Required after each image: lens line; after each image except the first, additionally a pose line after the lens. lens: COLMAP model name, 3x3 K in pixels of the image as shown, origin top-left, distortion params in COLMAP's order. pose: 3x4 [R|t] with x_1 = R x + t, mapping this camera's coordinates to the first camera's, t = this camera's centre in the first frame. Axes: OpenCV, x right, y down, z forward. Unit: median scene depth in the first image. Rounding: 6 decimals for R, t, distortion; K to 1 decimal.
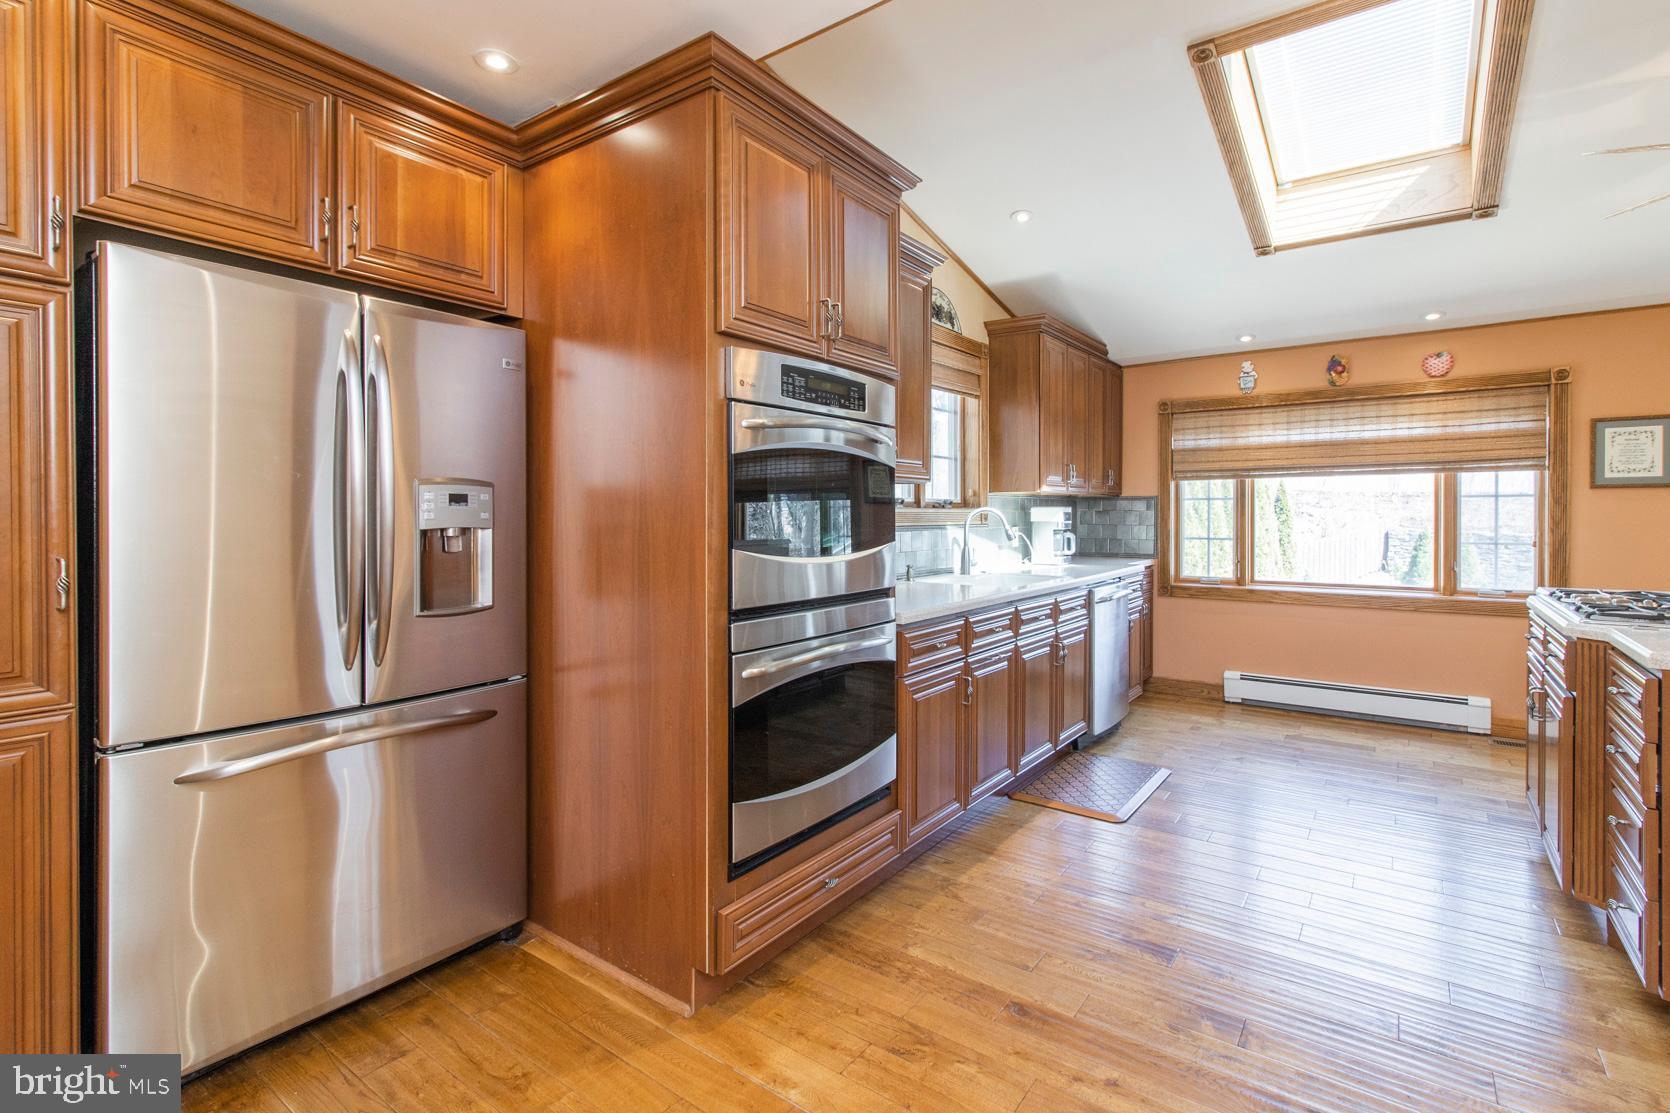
lens RADIAL K [[783.8, 0, 858.1], [0, 783.8, 515.4], [0, 0, 1]] dist [0.011789, 0.001897]
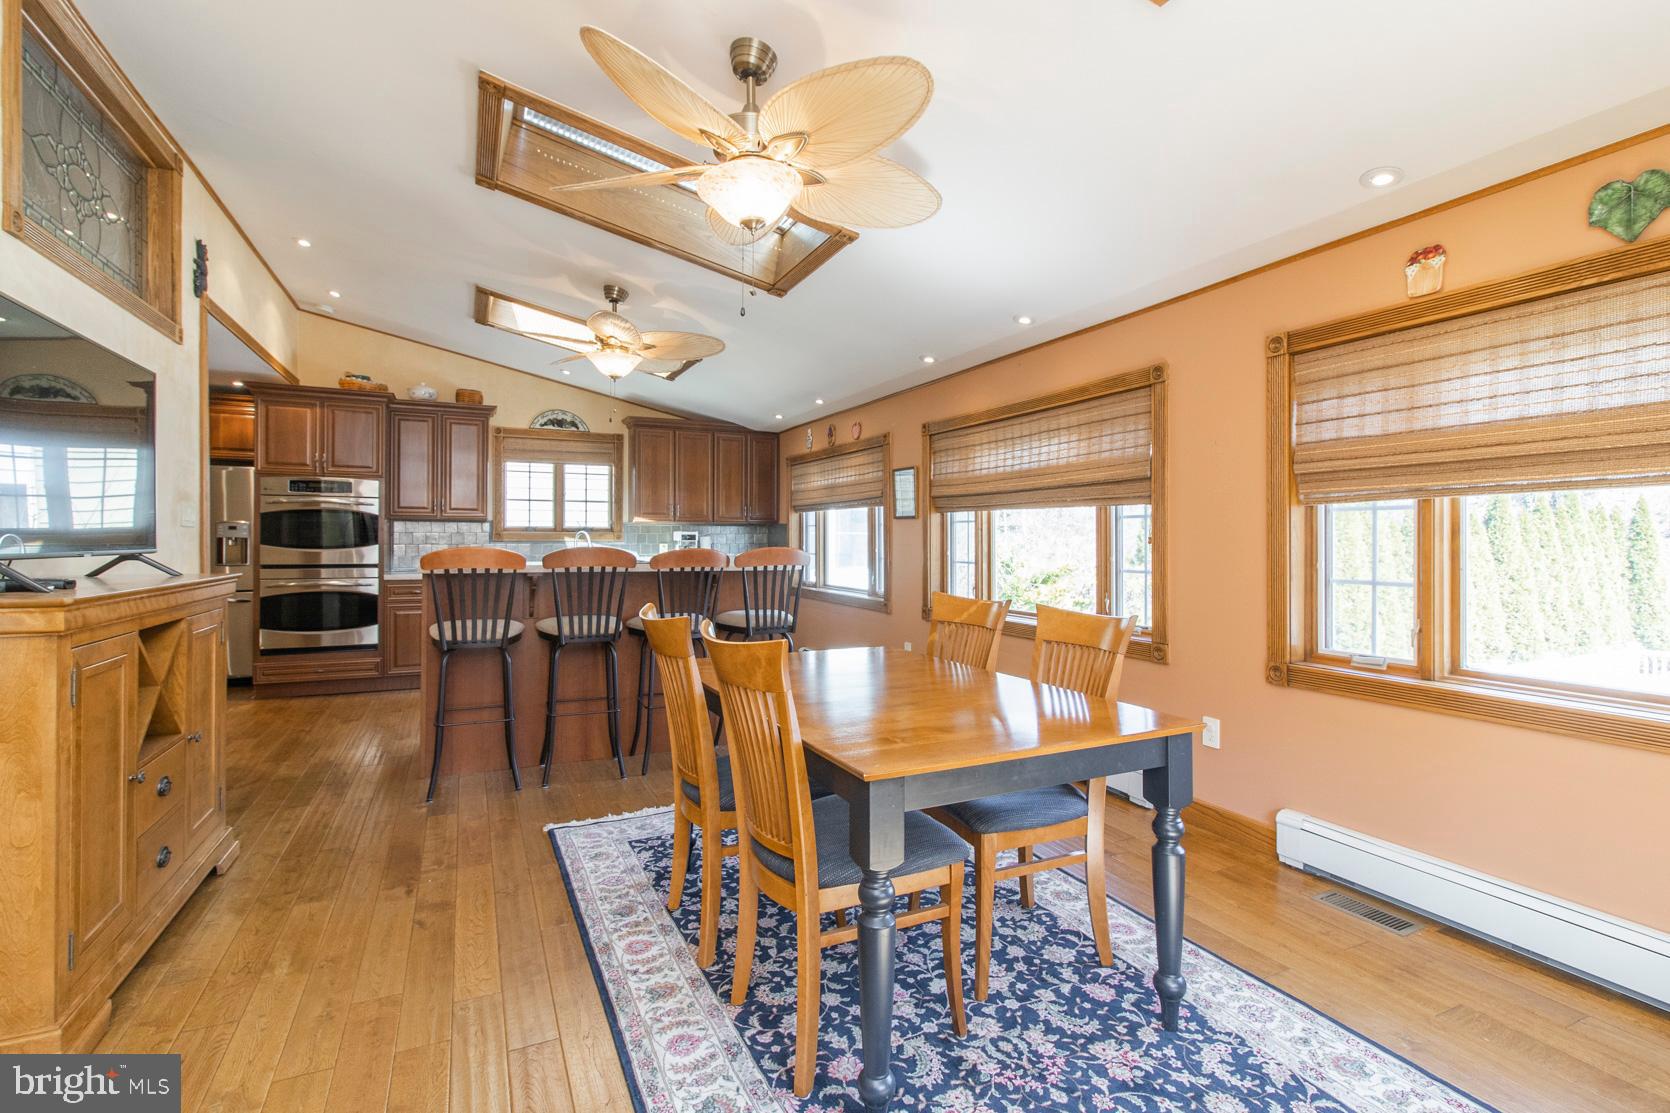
lens RADIAL K [[783.8, 0, 828.8], [0, 783.8, 540.3], [0, 0, 1]] dist [0.011789, 0.001897]
pose [[0.872543, 0.011002, -0.488413, 1.322085], [-0.011514, 0.999932, 0.001956, 0.000646], [0.488401, 0.003917, 0.872611, -0.234107]]
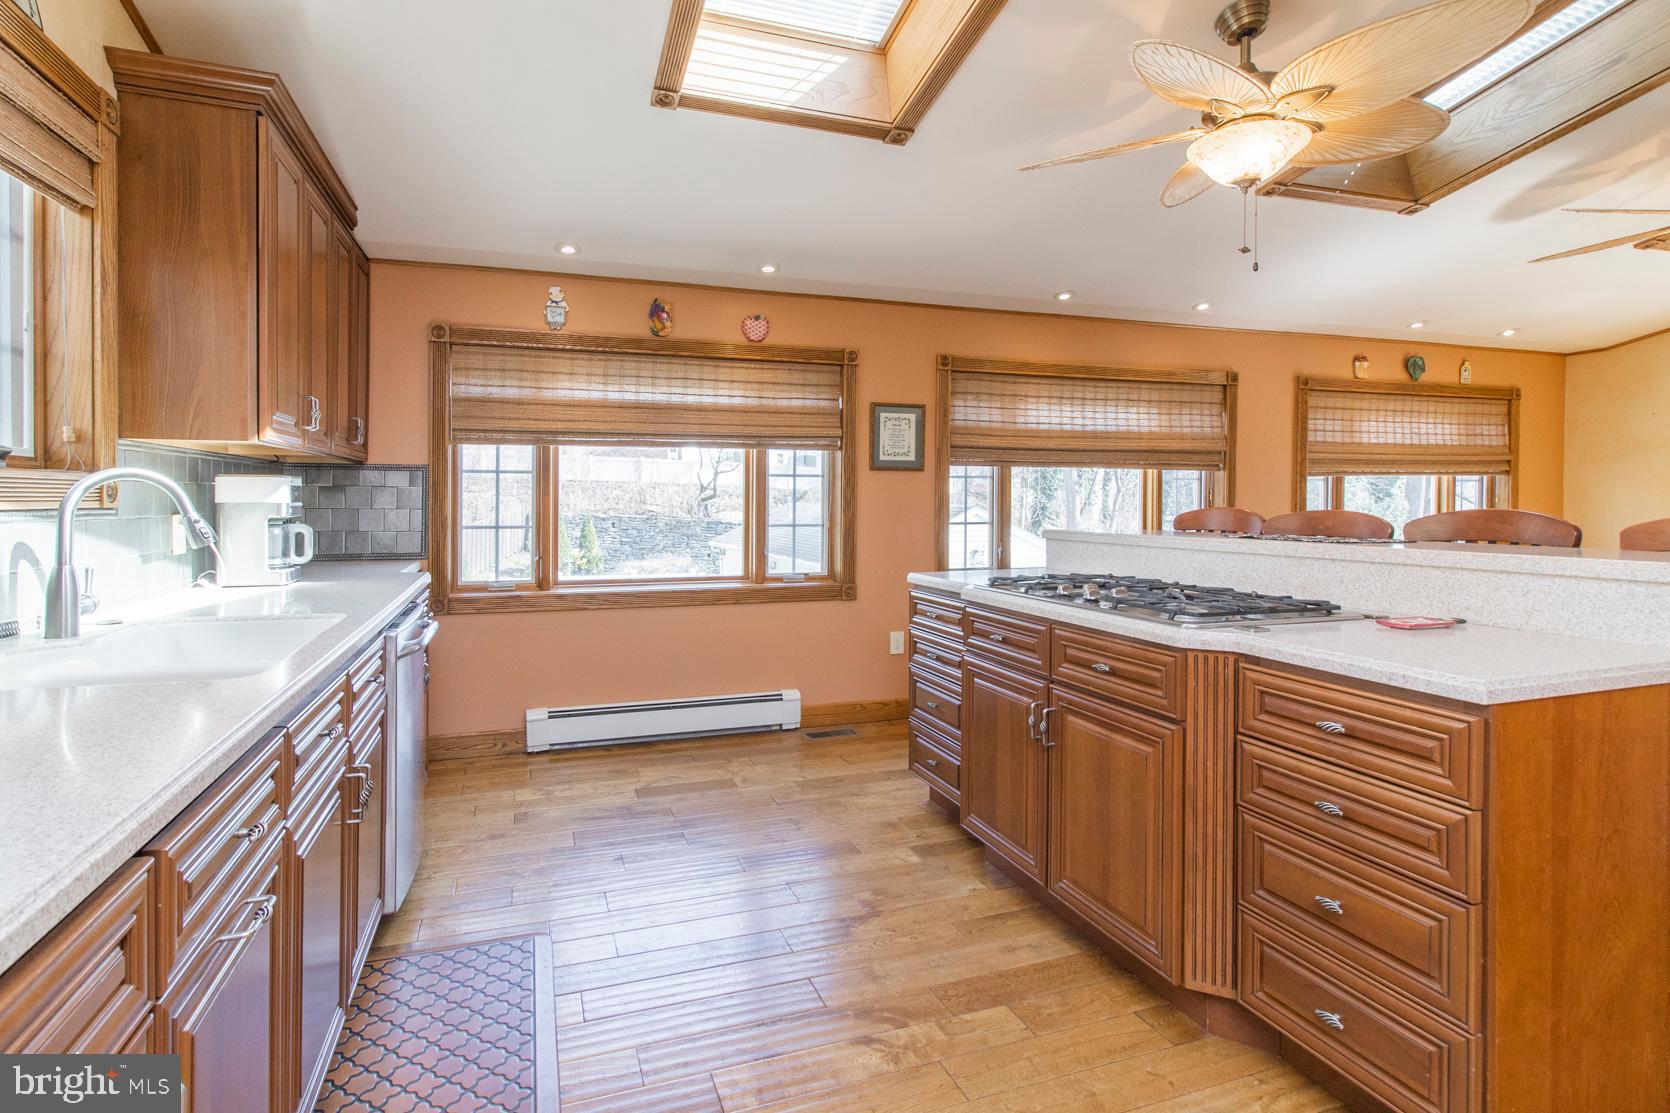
lens RADIAL K [[783.8, 0, 775.2], [0, 783.8, 502.5], [0, 0, 1]] dist [0.011789, 0.001897]
pose [[0.595315, -0.000290, 0.803493, 0.026739], [-0.002633, 0.999994, 0.002311, 0.005548], [-0.803488, -0.003492, 0.595310, 0.427356]]
